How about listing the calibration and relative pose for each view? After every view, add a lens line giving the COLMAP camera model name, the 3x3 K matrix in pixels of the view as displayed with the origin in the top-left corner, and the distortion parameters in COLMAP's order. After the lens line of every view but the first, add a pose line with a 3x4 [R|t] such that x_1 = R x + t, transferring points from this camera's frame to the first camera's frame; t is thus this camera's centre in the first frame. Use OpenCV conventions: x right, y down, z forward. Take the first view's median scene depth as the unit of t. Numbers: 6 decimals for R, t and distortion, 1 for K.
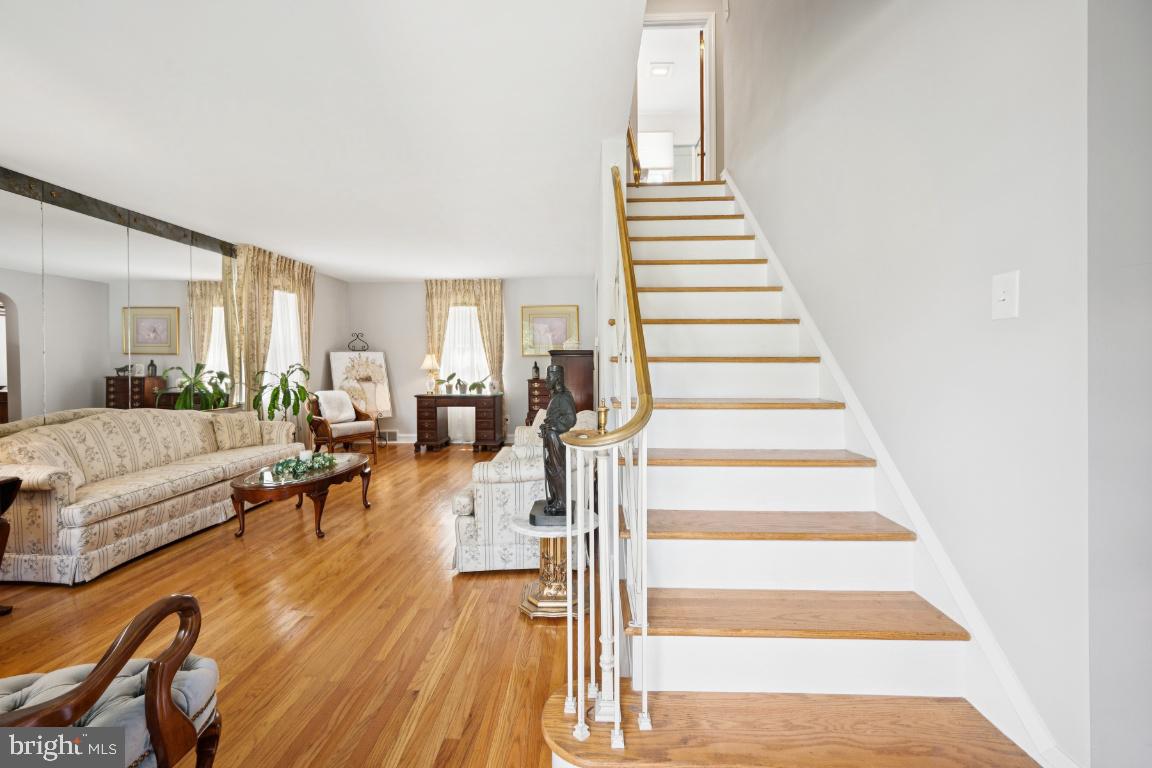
lens RADIAL K [[483.0, 0, 584.9], [0, 483.0, 363.1], [0, 0, 1]] dist [0.003893, 0.000074]
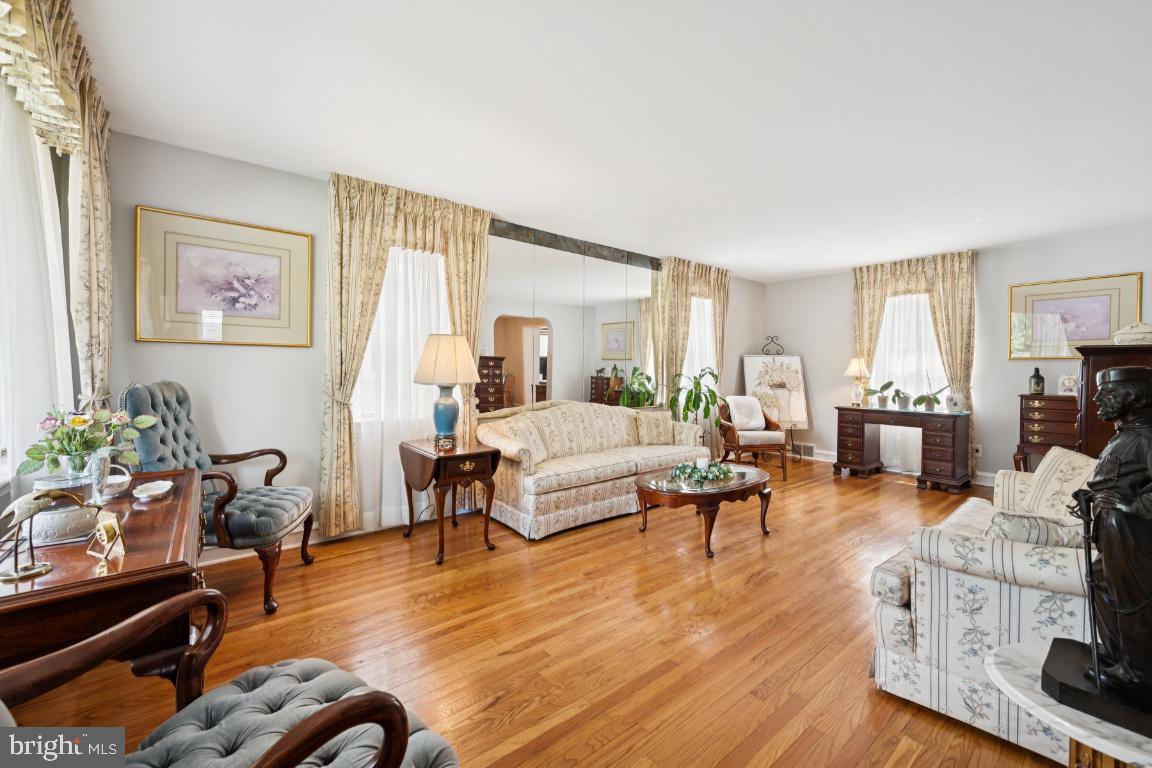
lens RADIAL K [[463.2, 0, 580.1], [0, 463.2, 376.8], [0, 0, 1]] dist [0.003514, -0.000470]
pose [[0.648139, 0.021302, -0.761224, -0.034070], [-0.011100, 0.999767, 0.018526, 0.006074], [0.761441, -0.003558, 0.648224, 0.175801]]
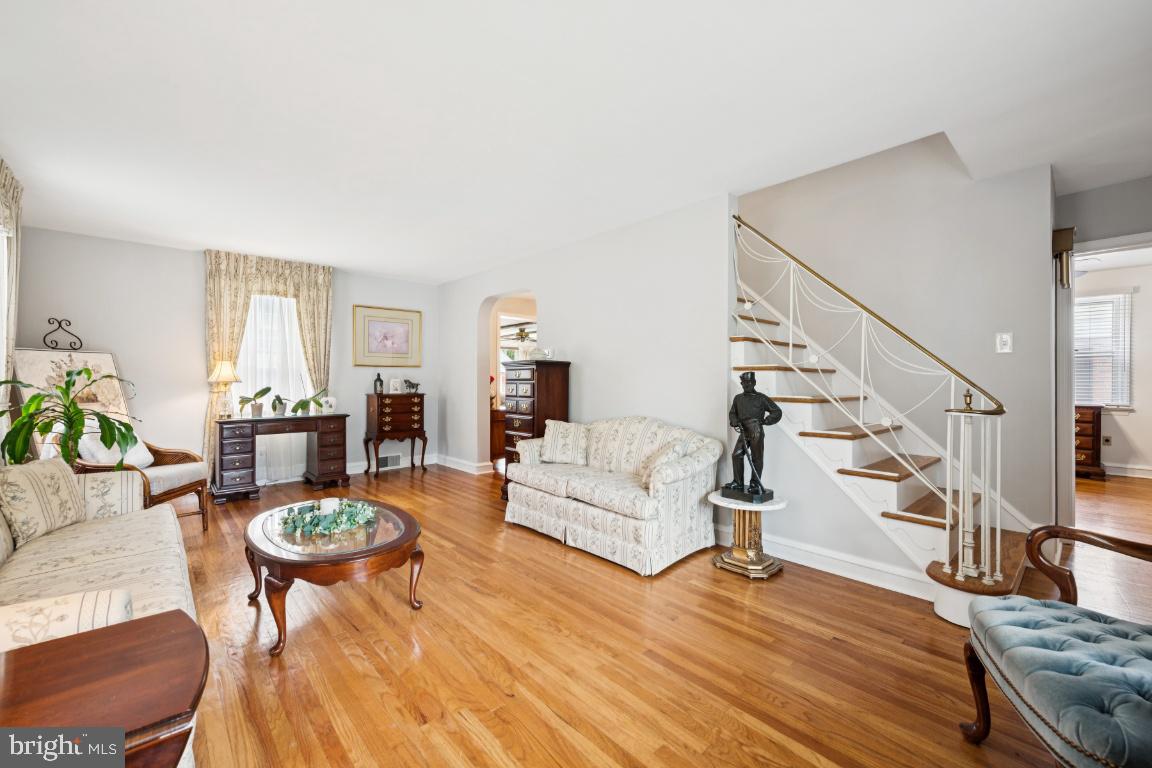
lens RADIAL K [[483.0, 0, 569.0], [0, 483.0, 383.4], [0, 0, 1]] dist [0.003893, 0.000074]
pose [[0.721248, -0.001671, 0.692675, -0.610277], [0.001674, 0.999998, 0.000670, 0.020370], [-0.692675, 0.000677, 0.721250, 0.231501]]
